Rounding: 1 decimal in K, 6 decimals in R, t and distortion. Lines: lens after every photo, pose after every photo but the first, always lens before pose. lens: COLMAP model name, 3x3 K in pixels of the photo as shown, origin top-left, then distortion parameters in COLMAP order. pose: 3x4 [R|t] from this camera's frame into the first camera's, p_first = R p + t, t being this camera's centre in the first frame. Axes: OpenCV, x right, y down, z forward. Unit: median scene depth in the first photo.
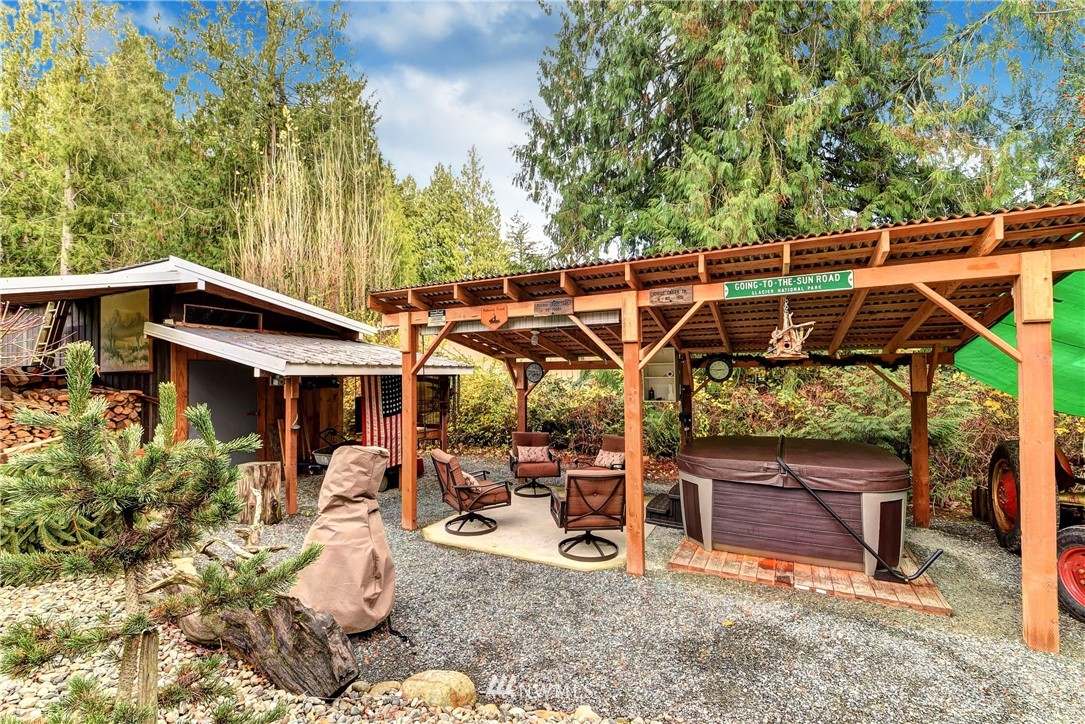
lens RADIAL K [[479.2, 0, 540.6], [0, 479.2, 363.7], [0, 0, 1]] dist [0.014154, -0.016202]
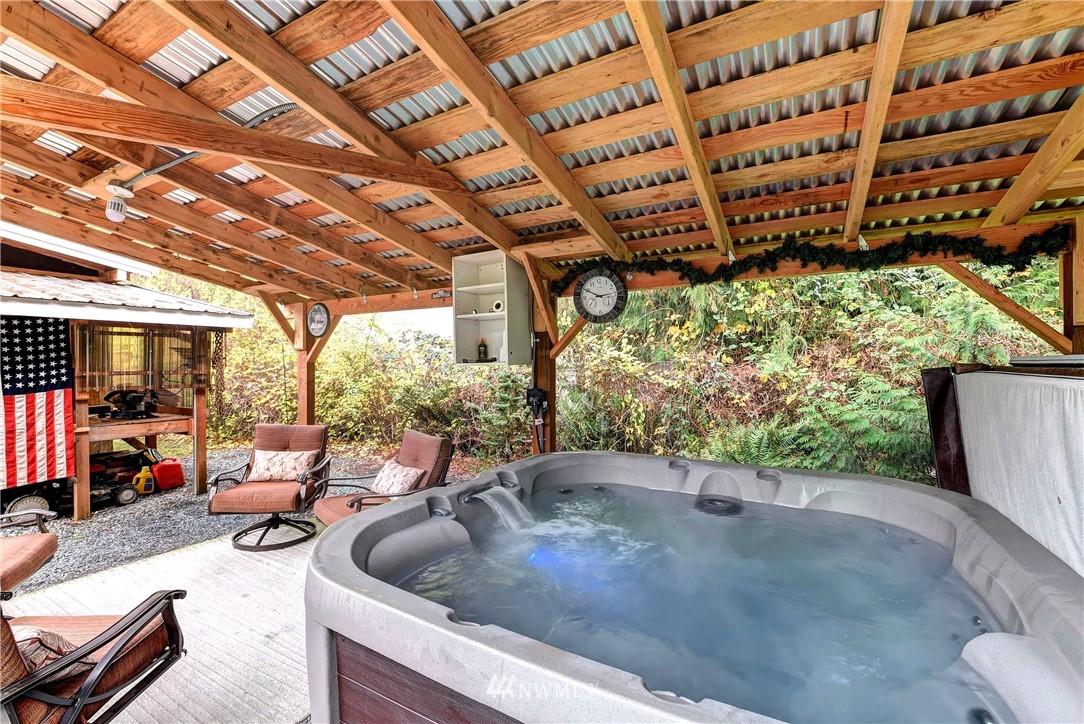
lens RADIAL K [[478.8, 0, 540.1], [0, 478.8, 363.7], [0, 0, 1]] dist [0.014154, -0.016202]
pose [[0.998719, 0.002154, -0.050559, 0.293544], [-0.000735, 0.999606, 0.028076, 0.056916], [0.050599, -0.028003, 0.998326, 0.463984]]
